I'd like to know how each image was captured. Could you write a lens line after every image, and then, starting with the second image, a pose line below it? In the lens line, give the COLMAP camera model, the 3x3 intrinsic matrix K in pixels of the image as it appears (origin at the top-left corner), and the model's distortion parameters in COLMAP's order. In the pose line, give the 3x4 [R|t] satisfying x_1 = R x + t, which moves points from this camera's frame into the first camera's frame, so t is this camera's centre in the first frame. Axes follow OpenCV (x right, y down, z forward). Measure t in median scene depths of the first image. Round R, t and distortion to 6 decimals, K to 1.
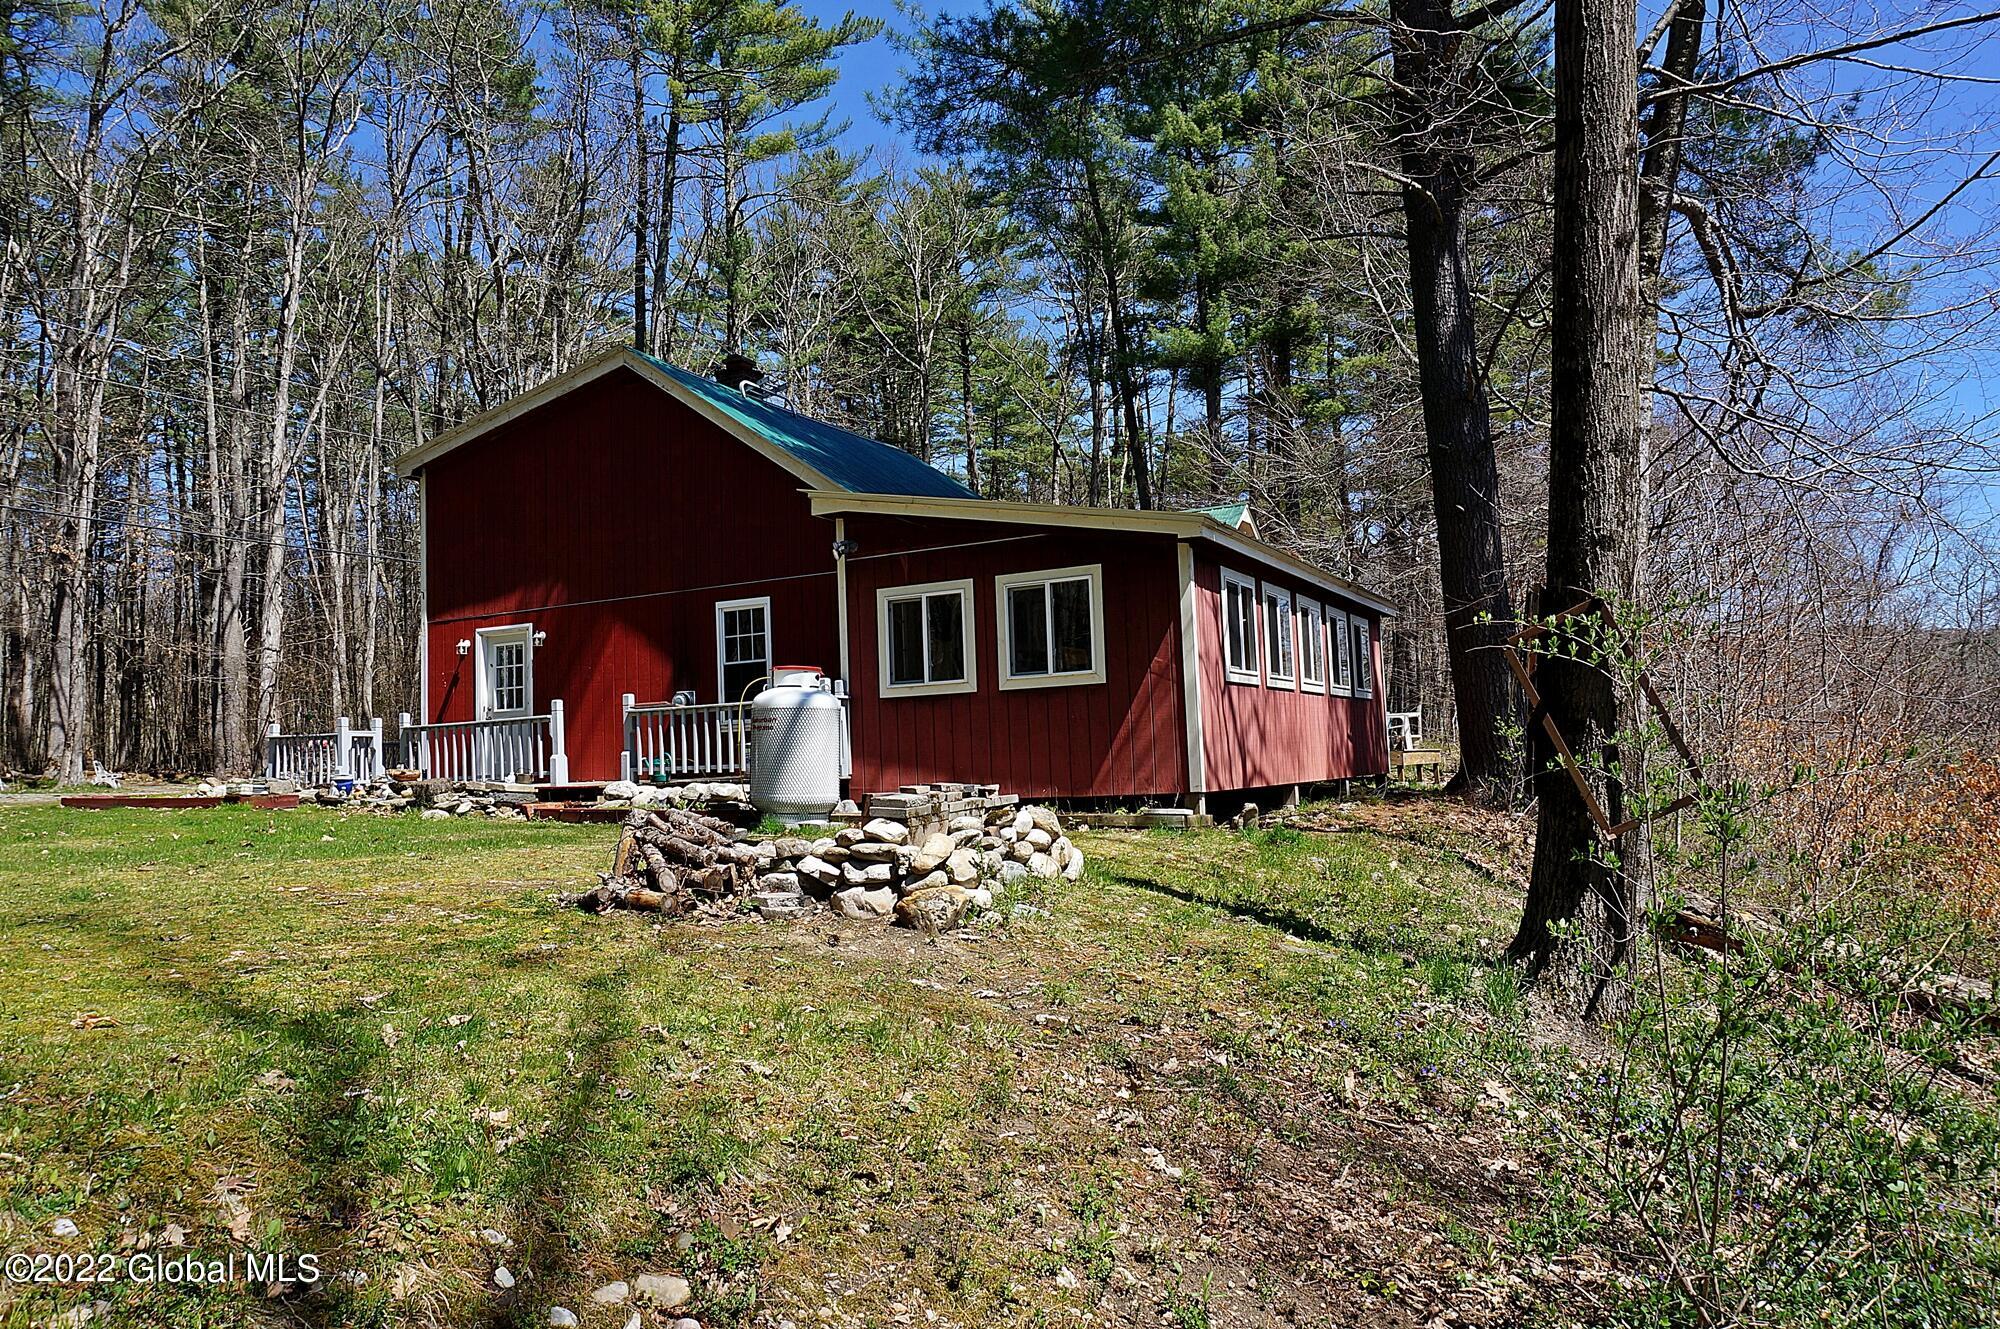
lens RADIAL K [[1369.8, 0, 1036.2], [0, 1369.8, 655.3], [0, 0, 1]] dist [-0.076897, -0.000075]
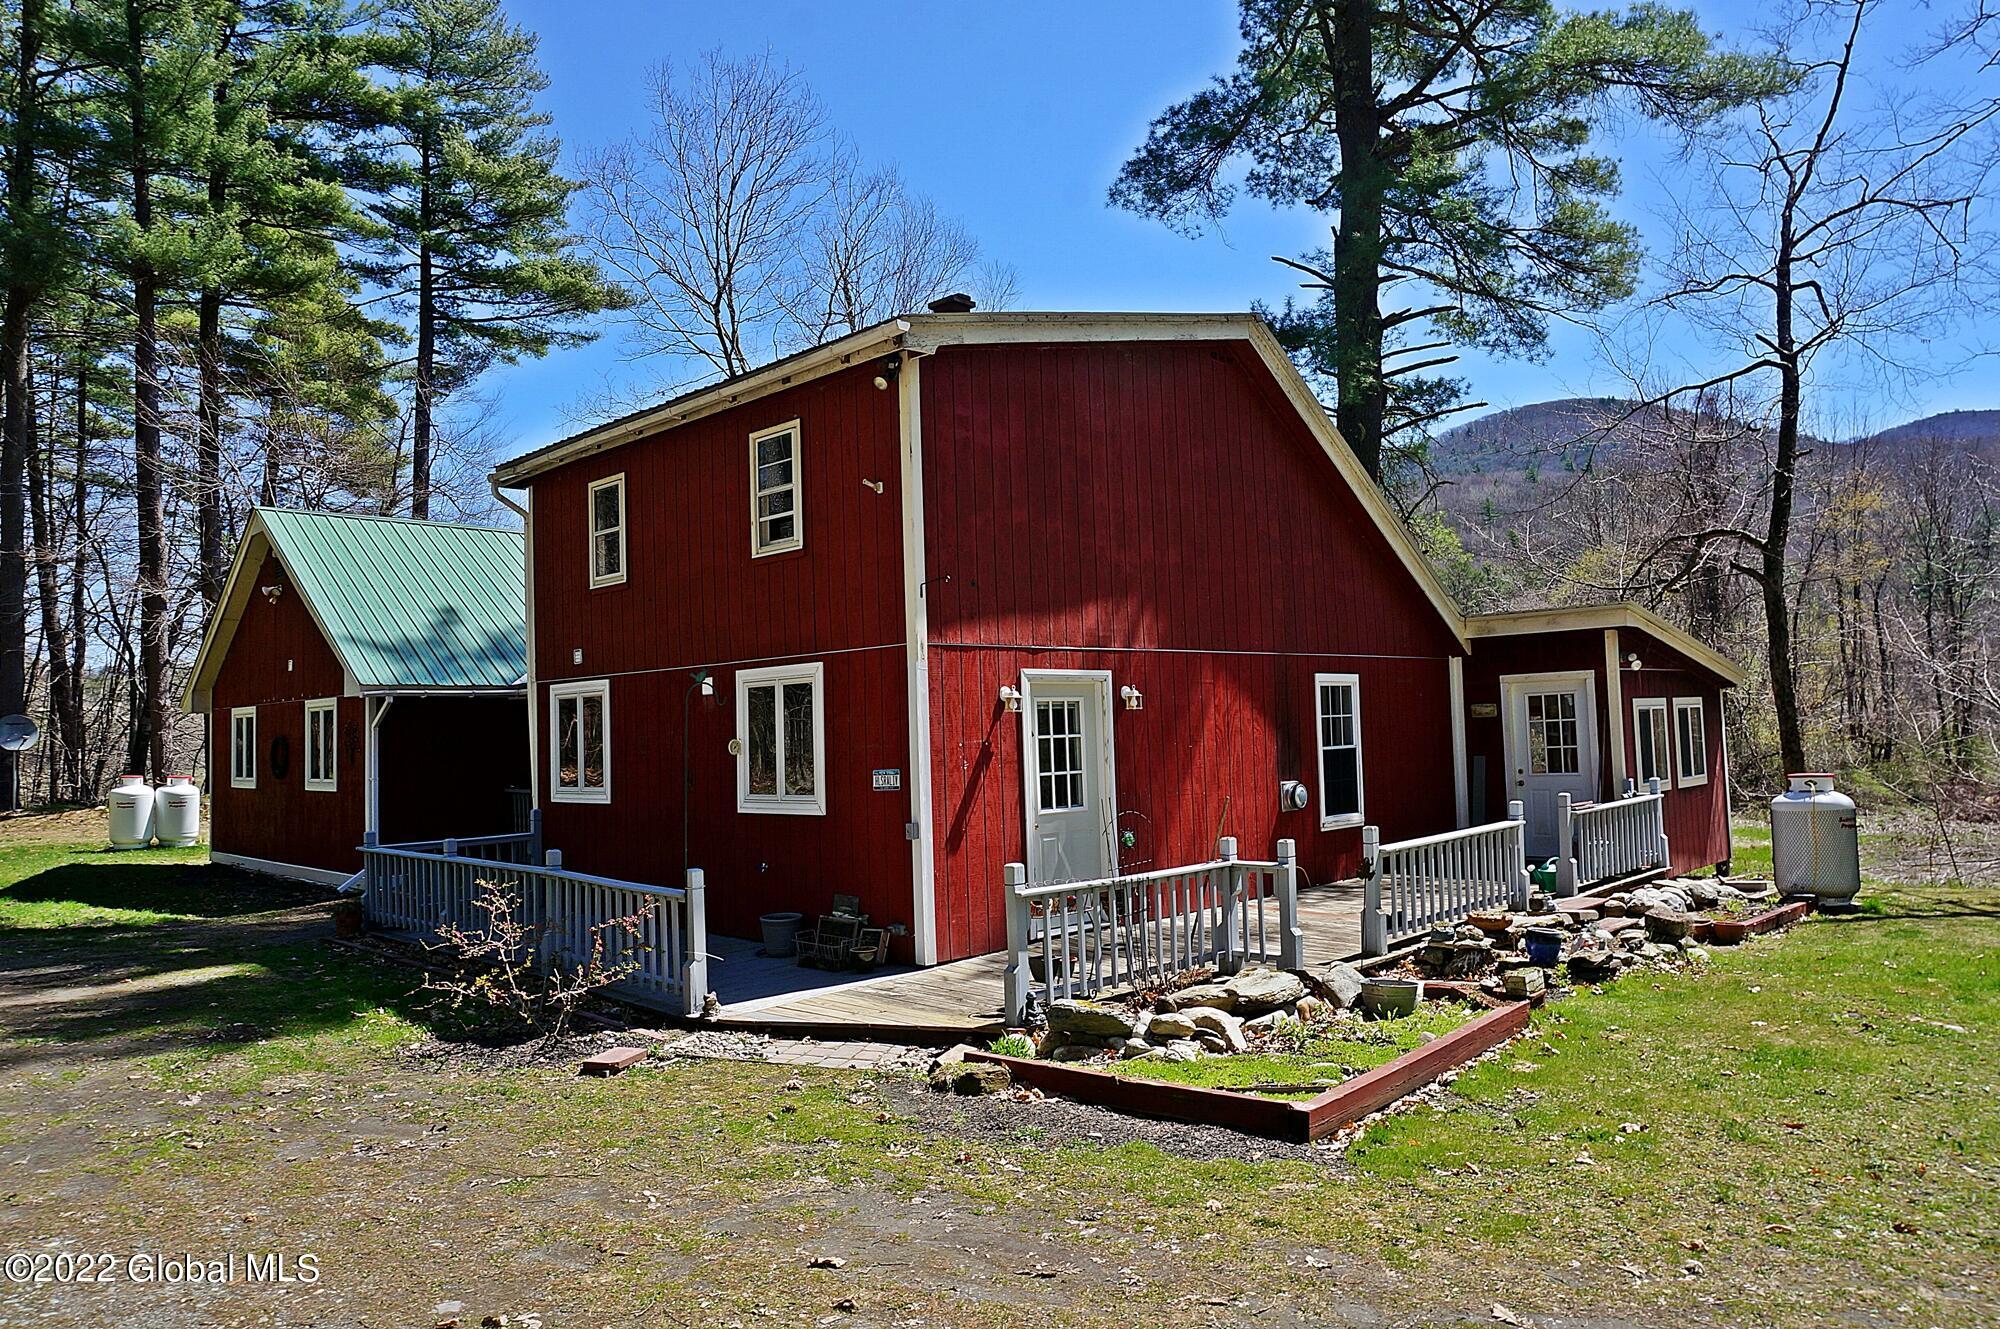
lens RADIAL K [[1364.7, 0, 1000.0], [0, 1364.7, 664.5], [0, 0, 1]] dist [-0.035069, -0.000695]
pose [[0.299464, 0.075707, 0.951099, -1.114362], [-0.052512, 0.996644, -0.062799, 0.018117], [-0.952661, -0.031138, 0.302435, 0.962848]]
